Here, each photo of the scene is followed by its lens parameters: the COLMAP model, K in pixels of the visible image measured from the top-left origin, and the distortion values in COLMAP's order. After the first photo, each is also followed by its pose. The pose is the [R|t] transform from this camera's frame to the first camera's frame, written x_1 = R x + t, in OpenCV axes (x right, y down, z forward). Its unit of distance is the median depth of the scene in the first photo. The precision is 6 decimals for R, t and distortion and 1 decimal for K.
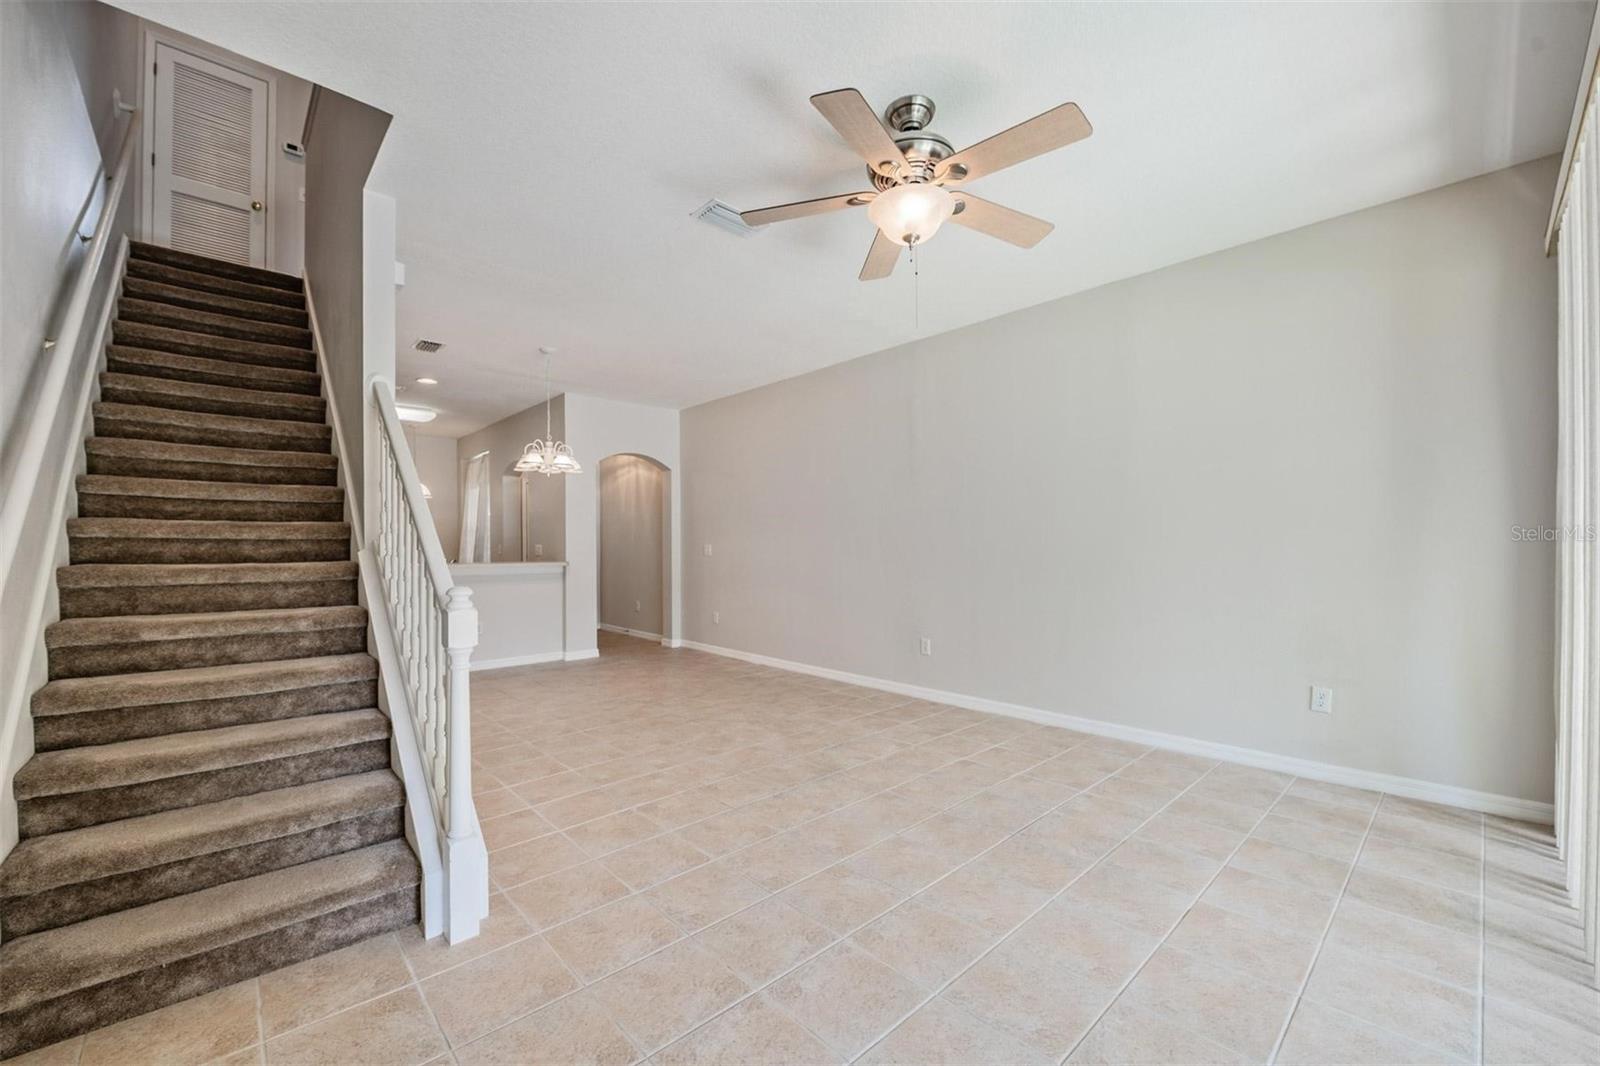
lens RADIAL K [[632.9, 0, 792.0], [0, 632.9, 528.0], [0, 0, 1]] dist [-0.013706, -0.000730]
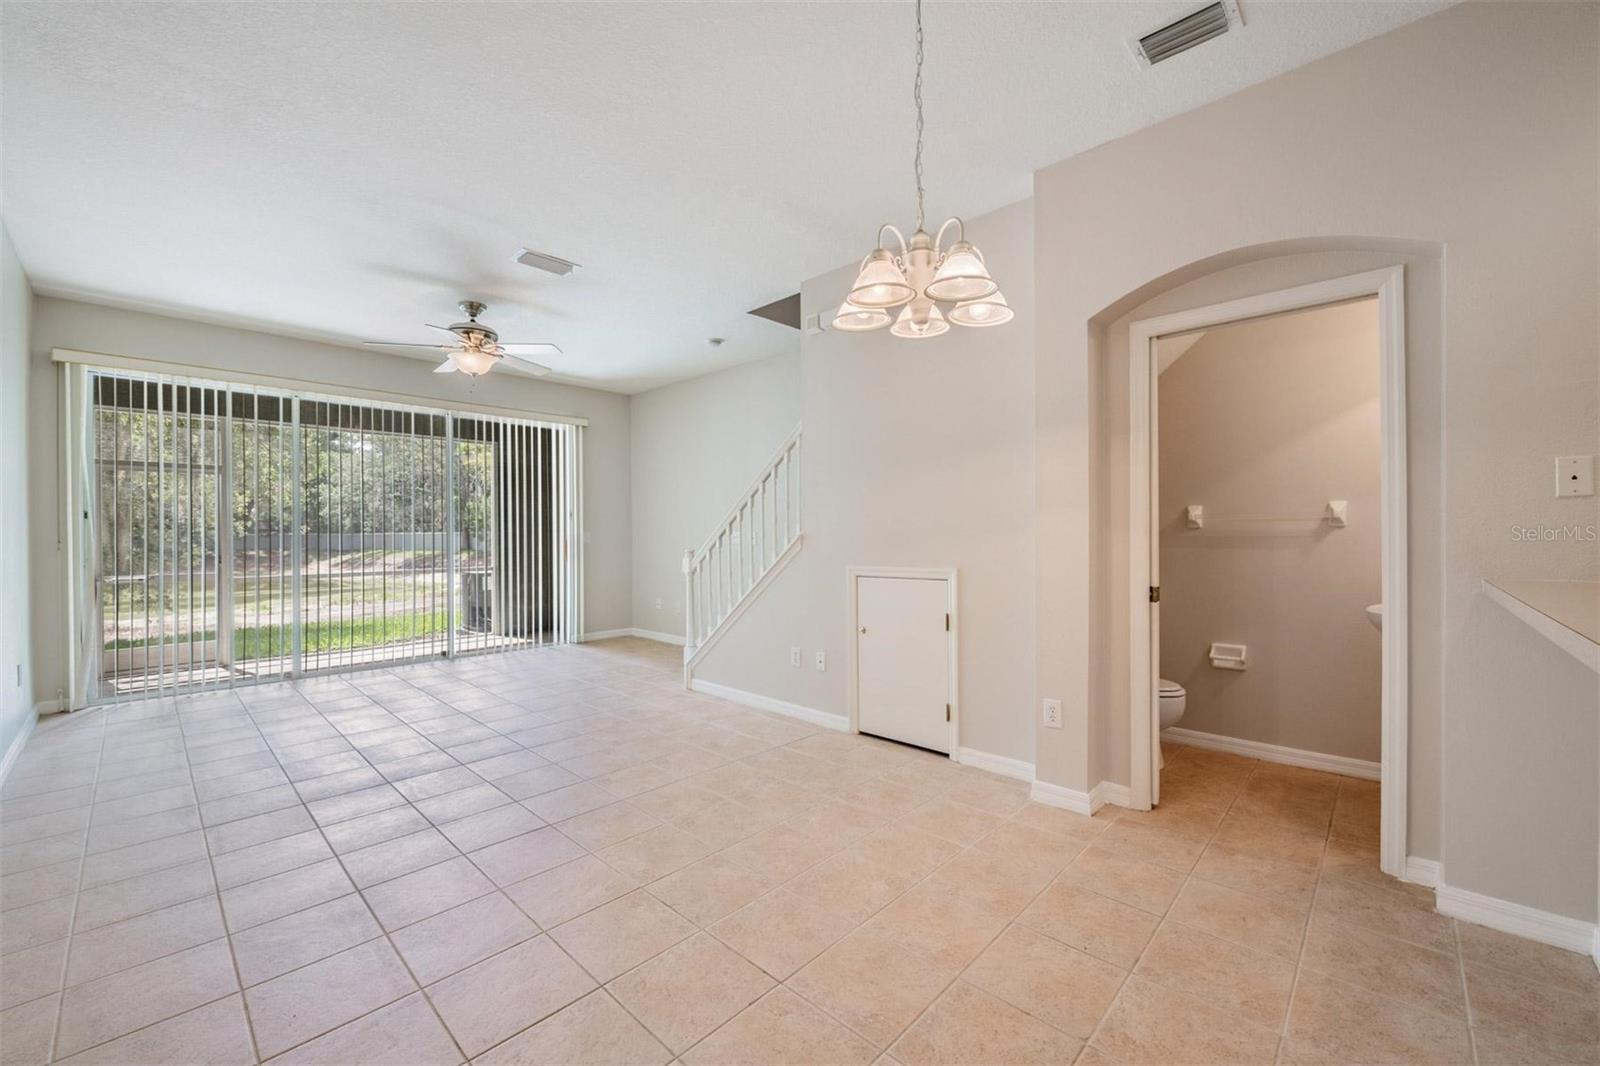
lens RADIAL K [[640.4, 0, 797.6], [0, 640.4, 535.4], [0, 0, 1]] dist [-0.012501, -0.000528]
pose [[-0.997554, 0.011840, -0.068888, -0.449717], [0.013164, 0.999737, -0.018803, 0.061001], [0.068648, -0.019664, -0.997447, 2.081905]]
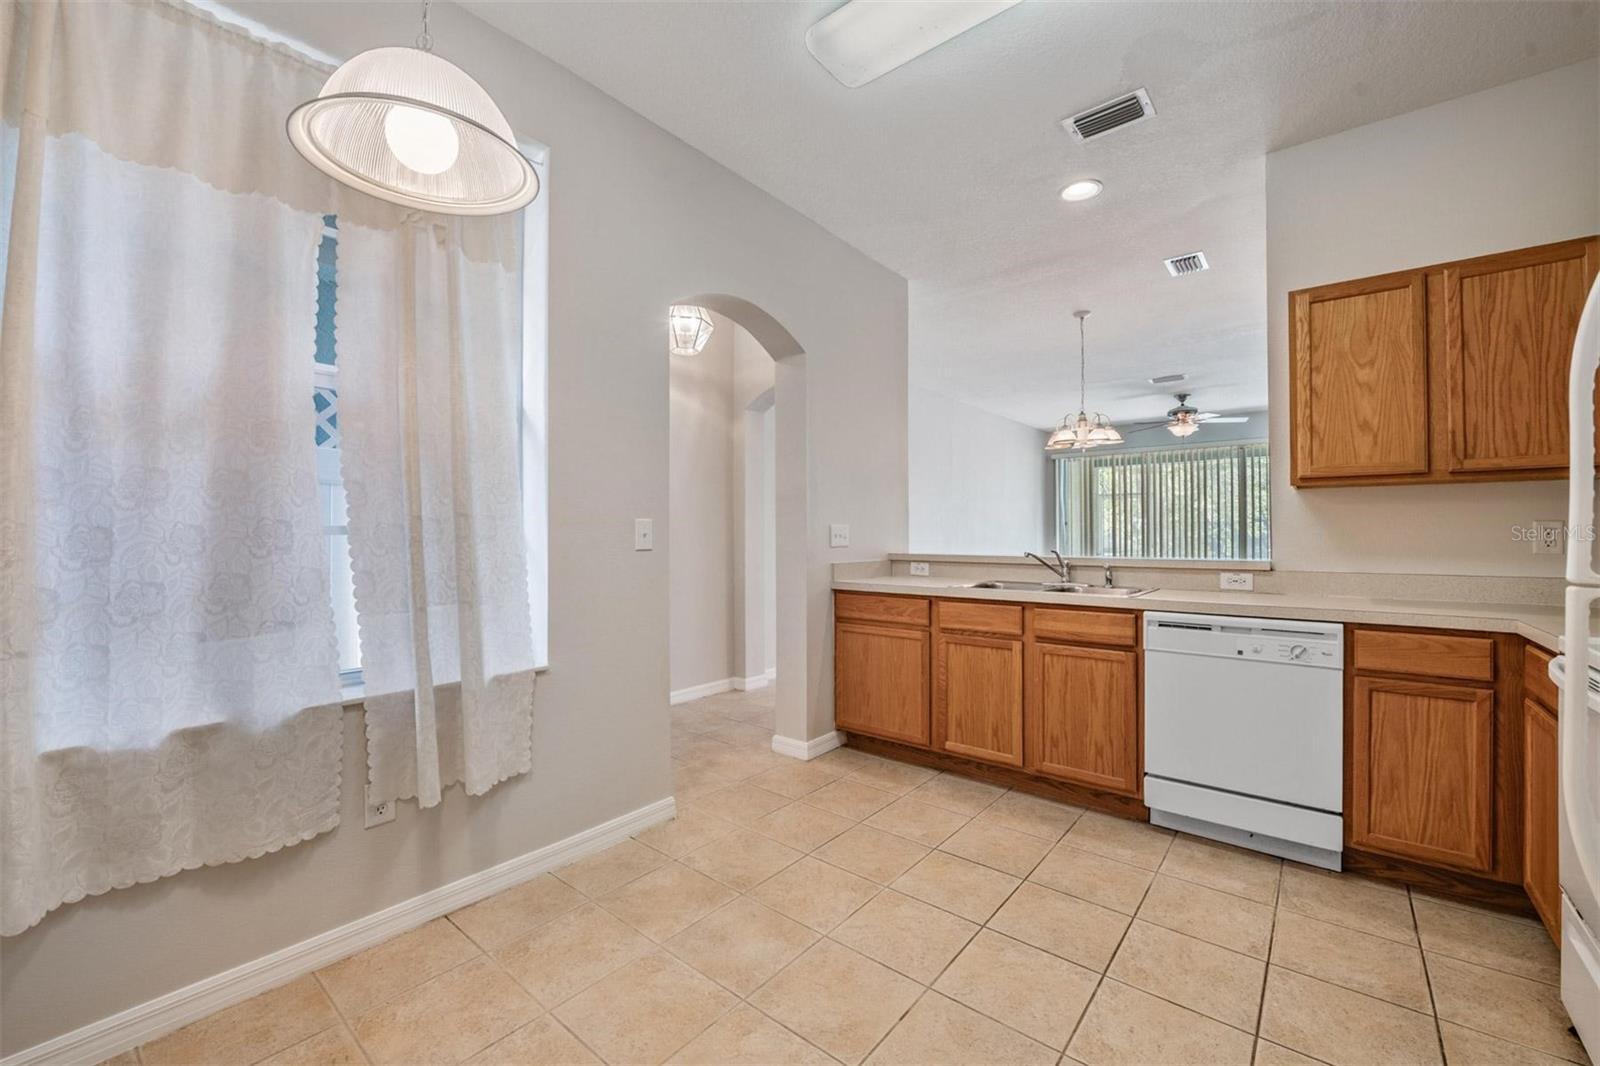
lens RADIAL K [[631.8, 0, 812.7], [0, 631.8, 536.2], [0, 0, 1]] dist [-0.000403, -0.007181]
pose [[-0.152713, 0.002516, 0.988267, -1.878626], [-0.022485, 0.999729, -0.006019, 0.086614], [-0.988015, -0.023141, -0.152615, 2.339974]]
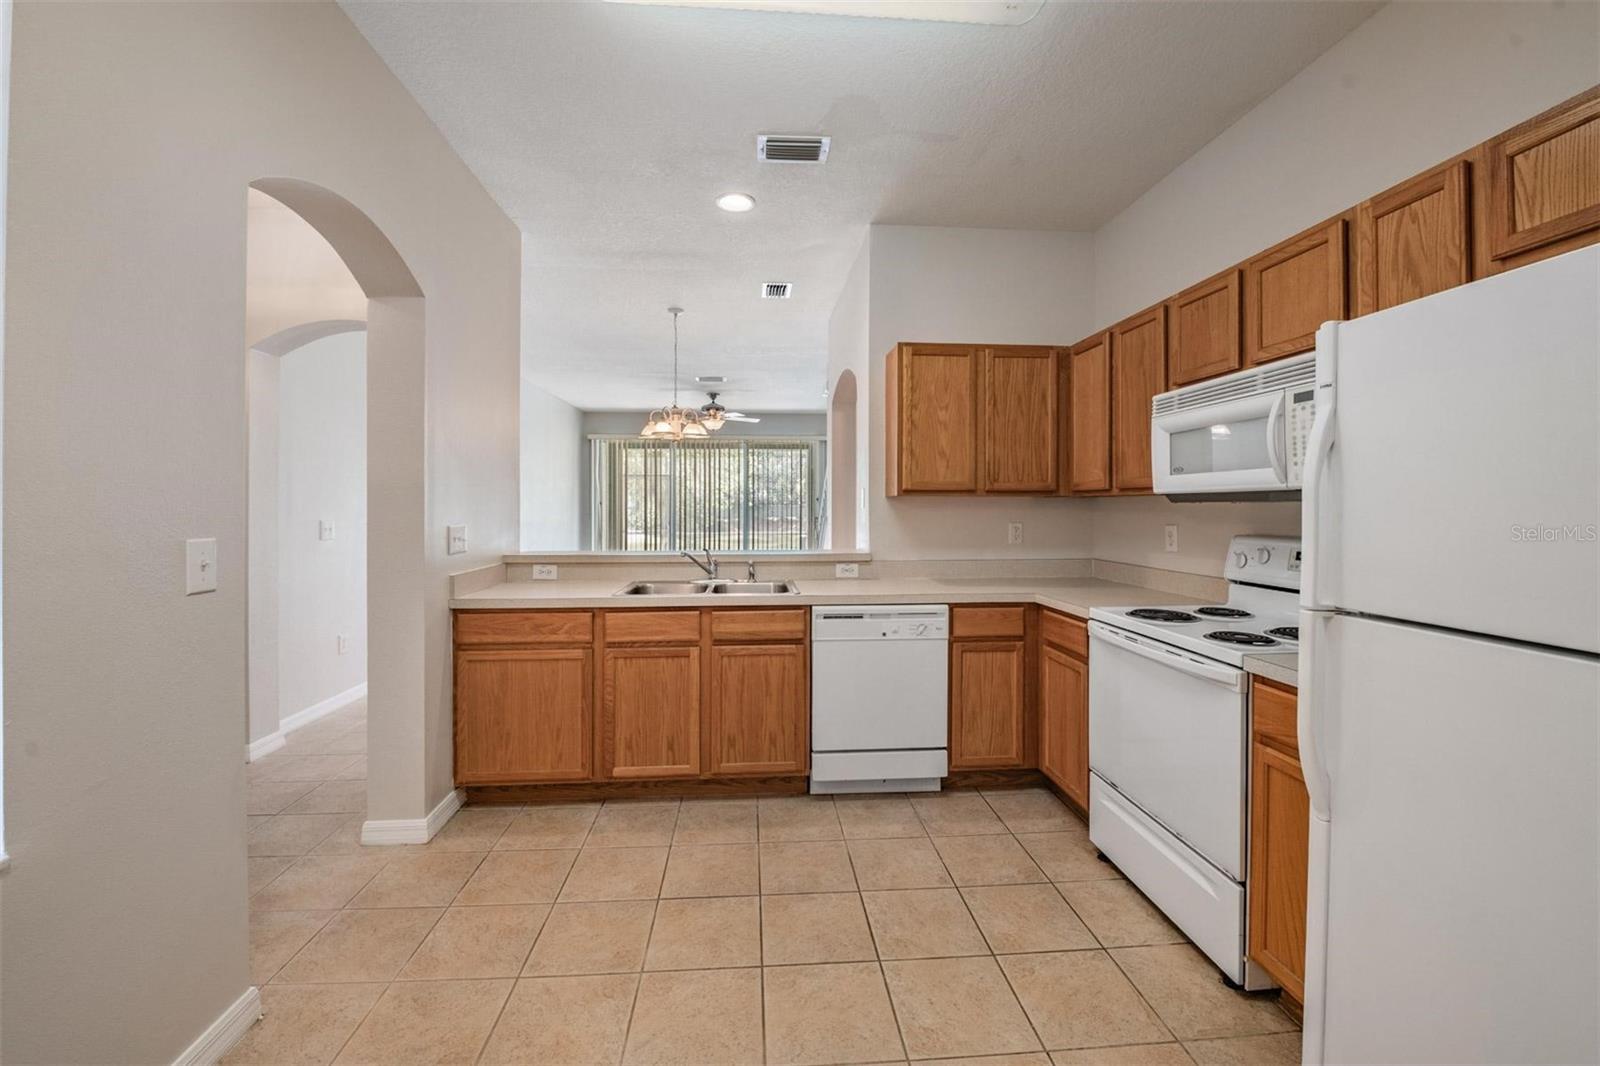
lens RADIAL K [[631.2, 0, 790.3], [0, 631.2, 510.8], [0, 0, 1]] dist [-0.009825, -0.000302]
pose [[-0.783251, -0.000959, 0.621705, -1.695531], [-0.012953, 0.999807, -0.014777, 0.049690], [-0.621571, -0.019626, -0.783112, 2.503295]]
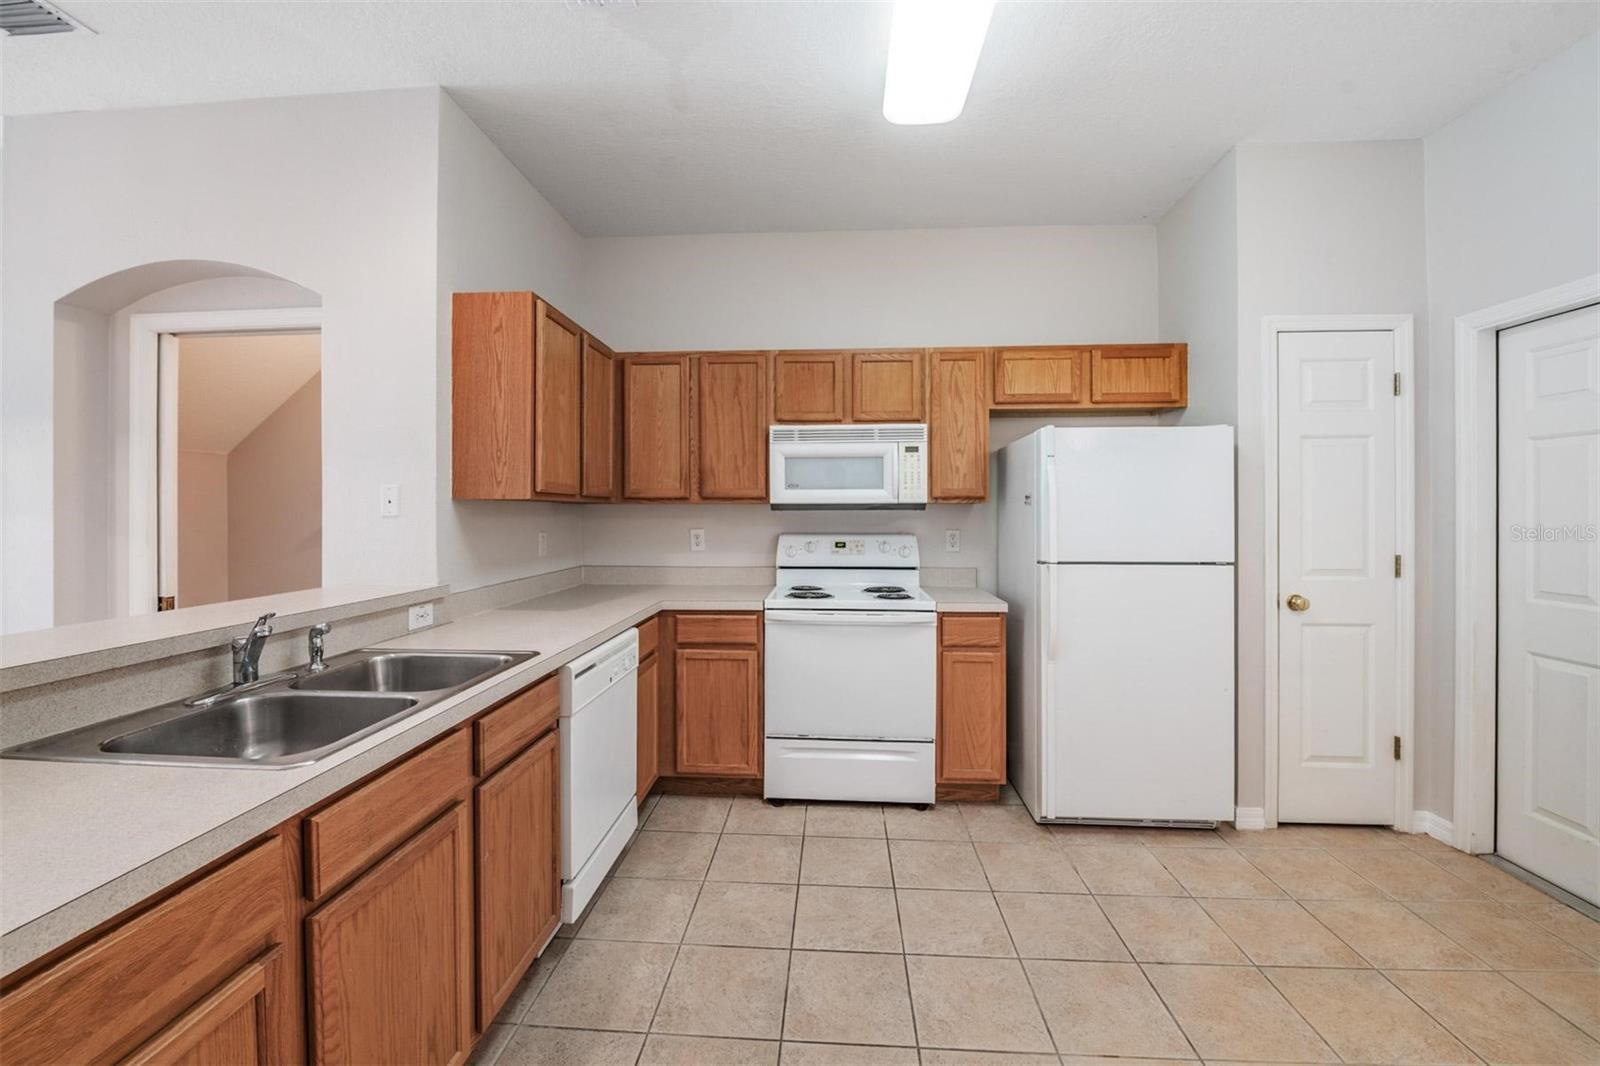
lens RADIAL K [[636.7, 0, 799.2], [0, 636.7, 518.1], [0, 0, 1]] dist [-0.012697, -0.000234]
pose [[-0.721481, 0.010356, -0.692357, -0.973833], [0.019806, 0.999788, -0.005685, 0.041713], [0.692151, -0.017814, -0.721533, 2.375388]]
